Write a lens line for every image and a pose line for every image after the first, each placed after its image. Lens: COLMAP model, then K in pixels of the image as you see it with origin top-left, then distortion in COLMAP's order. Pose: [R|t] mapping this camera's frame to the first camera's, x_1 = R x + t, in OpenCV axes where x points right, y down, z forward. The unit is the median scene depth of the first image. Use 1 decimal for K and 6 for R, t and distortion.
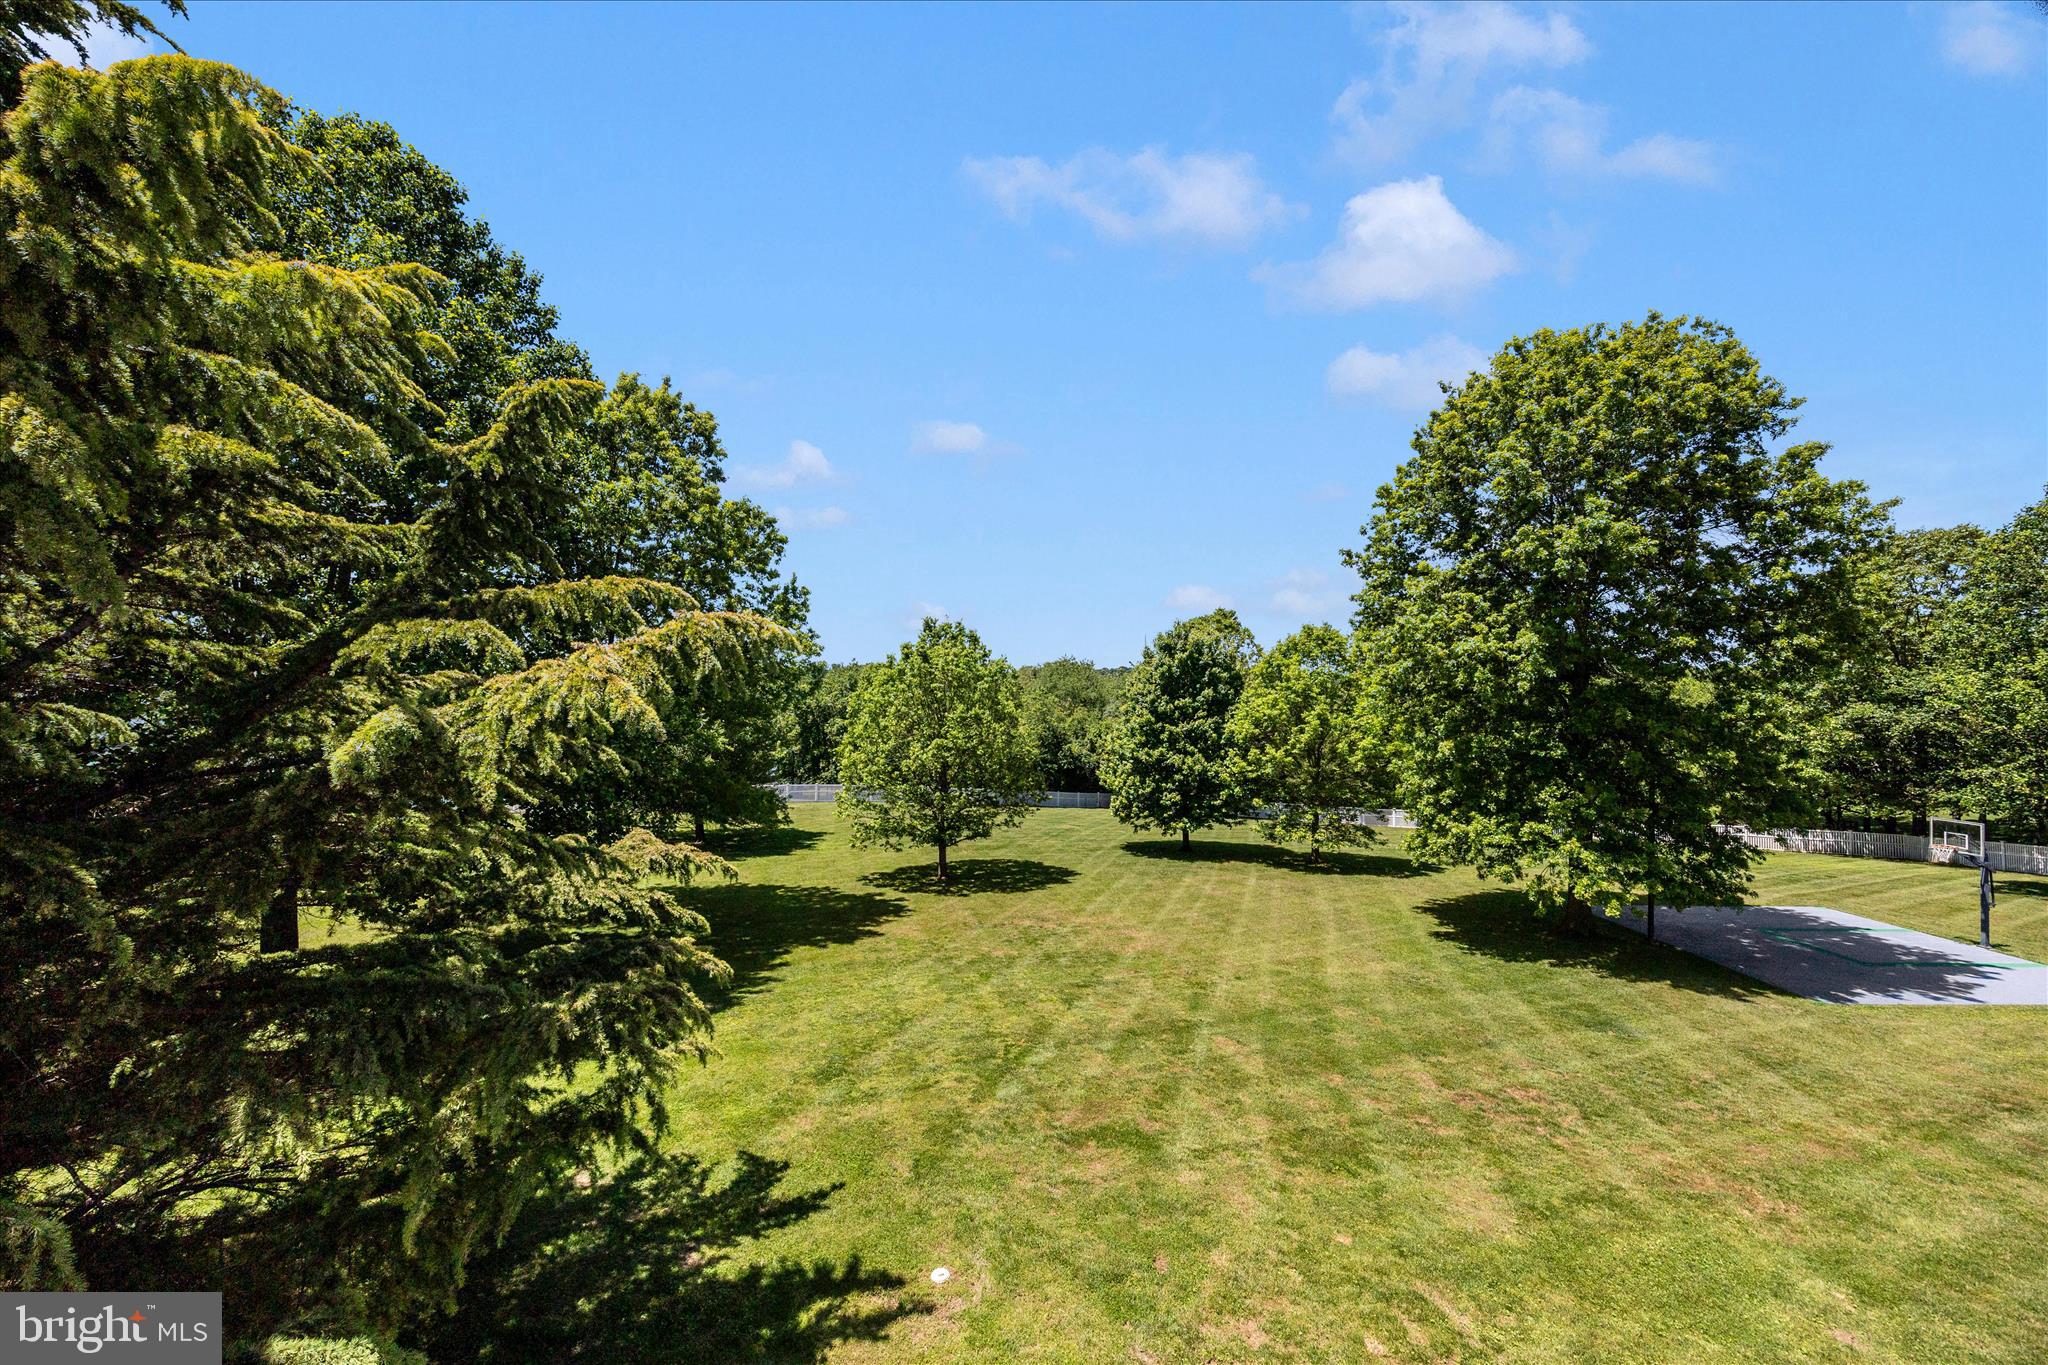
lens RADIAL K [[783.3, 0, 1024.0], [0, 783.3, 682.5], [0, 0, 1]] dist [-0.001182, -0.000303]
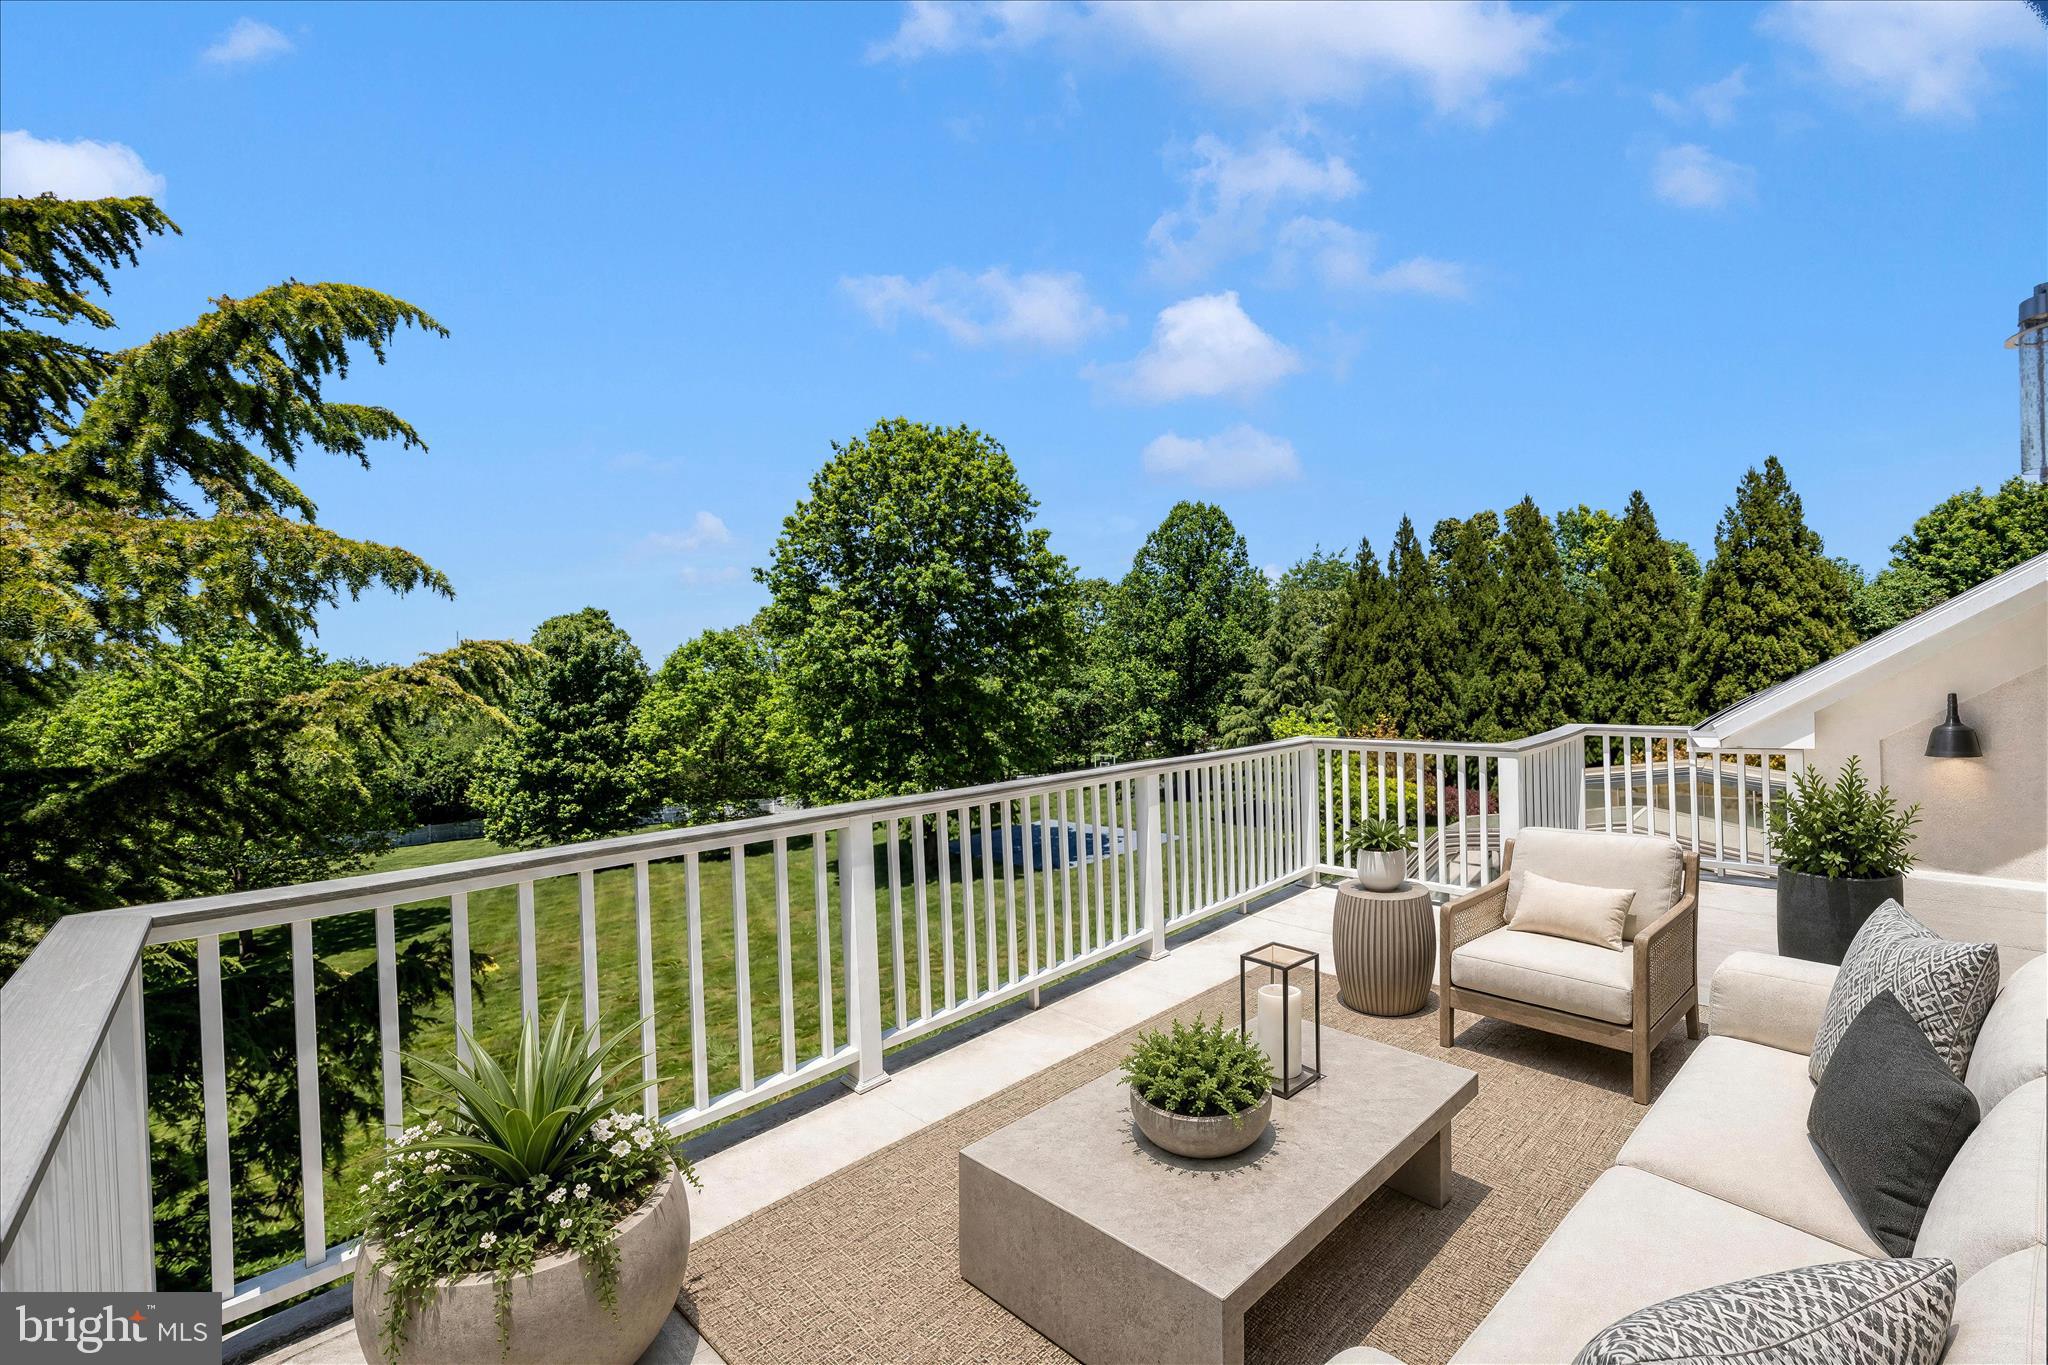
lens RADIAL K [[783.3, 0, 1024.0], [0, 783.3, 682.5], [0, 0, 1]] dist [-0.001182, -0.000303]
pose [[0.711631, -0.022775, 0.702184, -0.139754], [0.023993, 0.999679, 0.008109, -0.001148], [-0.702143, 0.011077, 0.711950, -0.103447]]
